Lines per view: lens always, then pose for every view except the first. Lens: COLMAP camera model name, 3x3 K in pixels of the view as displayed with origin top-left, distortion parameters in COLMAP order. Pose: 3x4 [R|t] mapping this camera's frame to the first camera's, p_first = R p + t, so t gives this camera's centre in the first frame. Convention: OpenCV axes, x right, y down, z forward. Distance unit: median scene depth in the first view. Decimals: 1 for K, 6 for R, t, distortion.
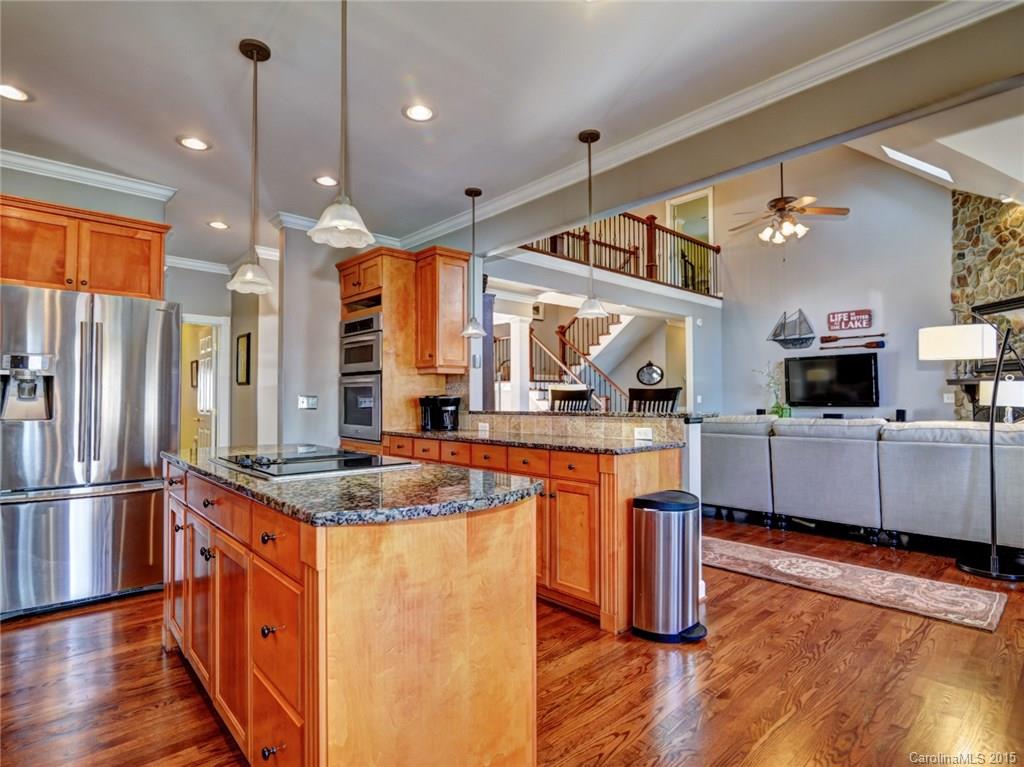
lens RADIAL K [[532.1, 0, 510.3], [0, 532.1, 387.8], [0, 0, 1]] dist [-0.012307, -0.000988]
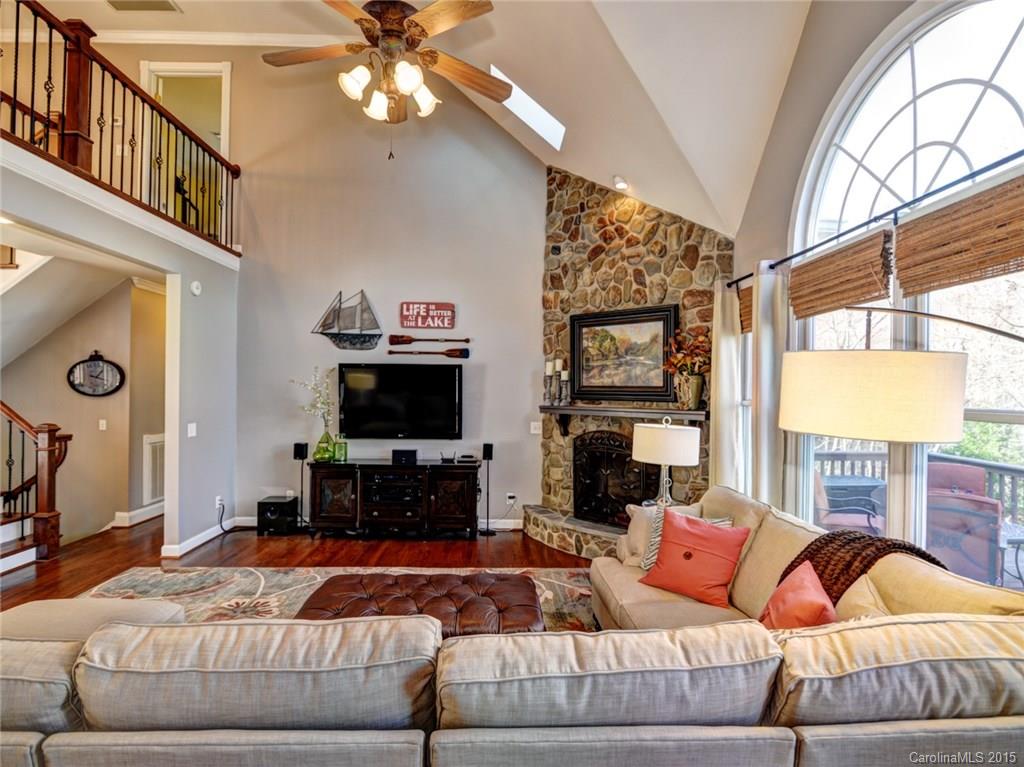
lens RADIAL K [[532.1, 0, 510.3], [0, 532.1, 387.8], [0, 0, 1]] dist [-0.012307, -0.000988]
pose [[0.656387, 0.015988, 0.754255, 0.207610], [-0.031973, 0.999467, 0.006638, -0.045454], [-0.753746, -0.028473, 0.656548, 0.516037]]
